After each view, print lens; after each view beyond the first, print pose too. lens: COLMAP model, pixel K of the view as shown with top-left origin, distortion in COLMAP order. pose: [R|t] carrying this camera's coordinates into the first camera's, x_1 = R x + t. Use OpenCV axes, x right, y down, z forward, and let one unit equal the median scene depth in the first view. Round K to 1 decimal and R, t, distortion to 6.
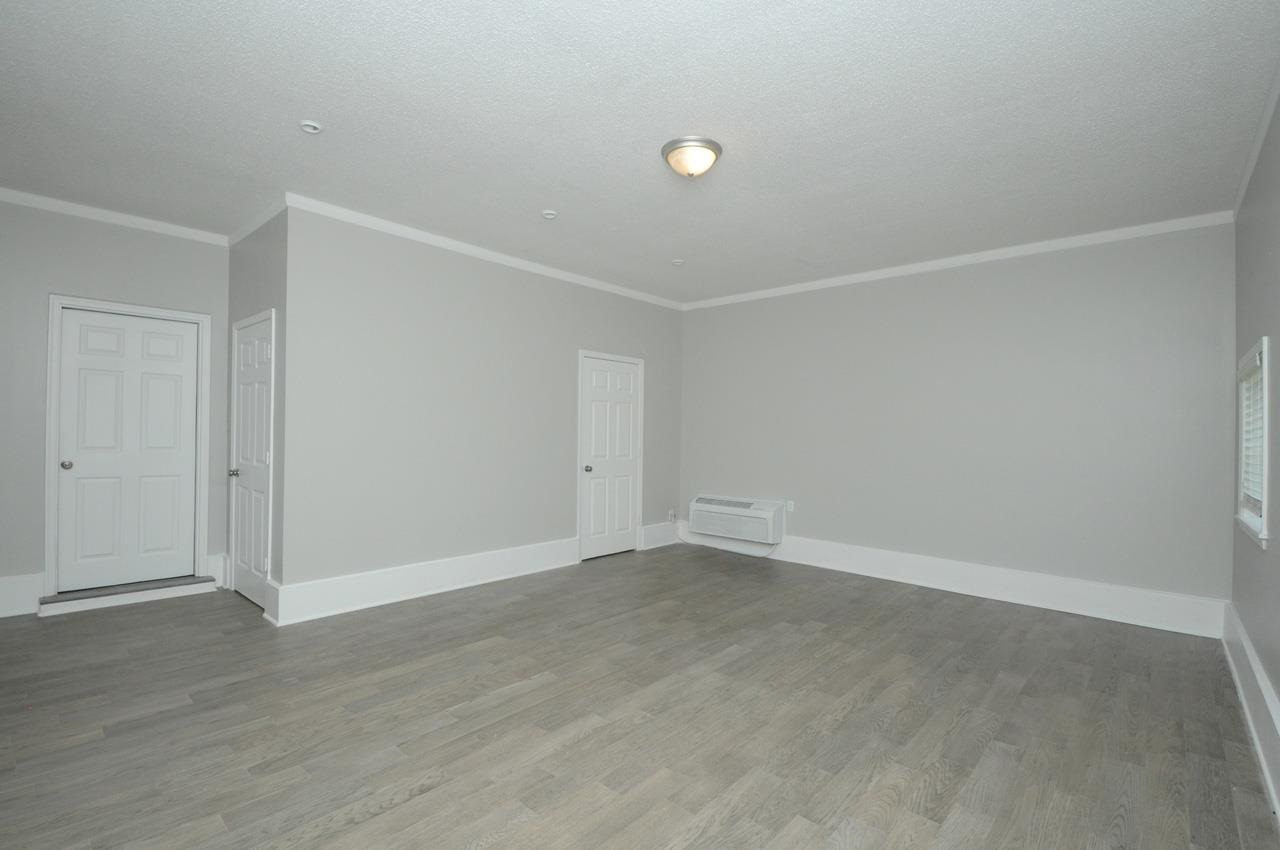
lens RADIAL K [[588.4, 0, 655.7], [0, 588.4, 437.5], [0, 0, 1]] dist [0.002096, -0.000333]
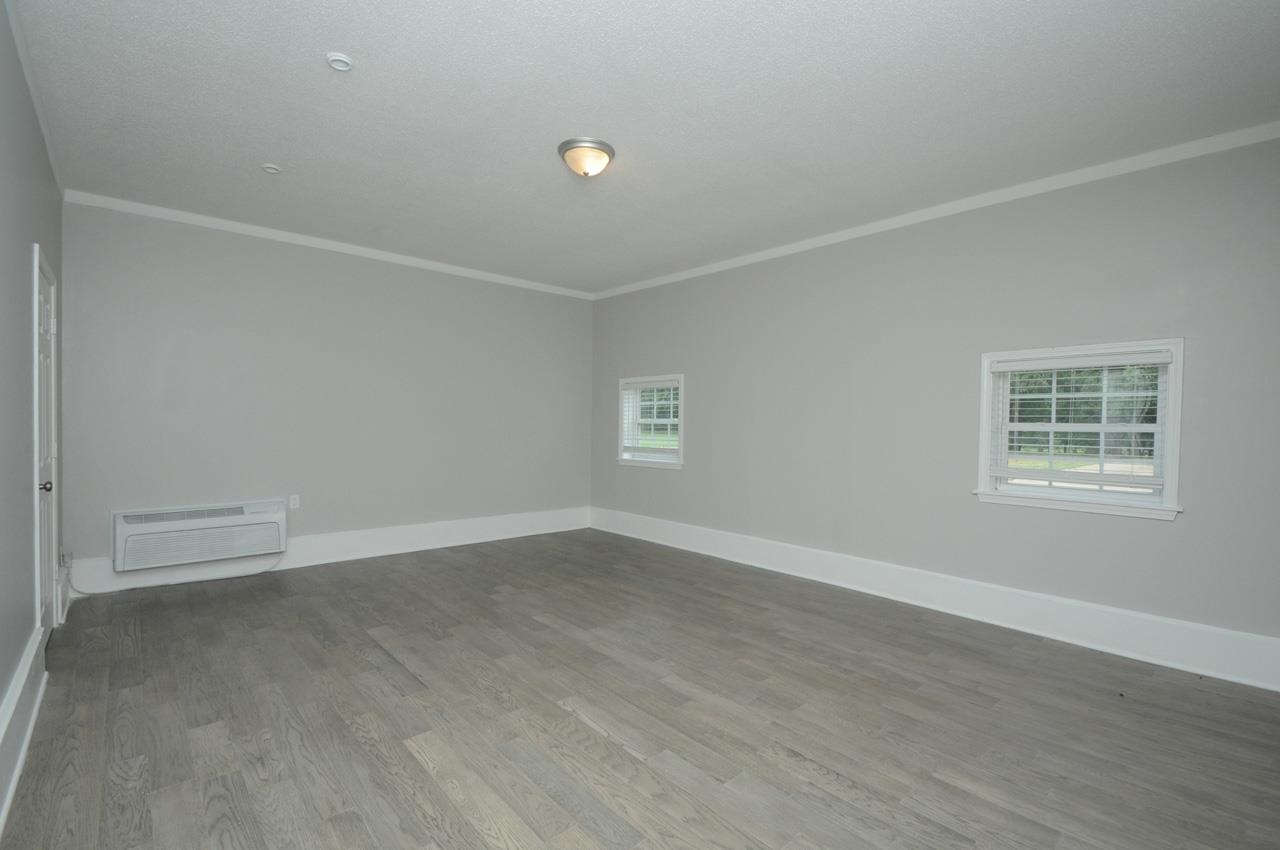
lens RADIAL K [[558.1, 0, 645.1], [0, 558.1, 425.5], [0, 0, 1]] dist [-0.000767, -0.000227]
pose [[0.105926, -0.018784, 0.994197, -0.946765], [-0.004475, 0.999802, 0.019367, -0.020602], [-0.994364, -0.006501, 0.105821, 0.769059]]
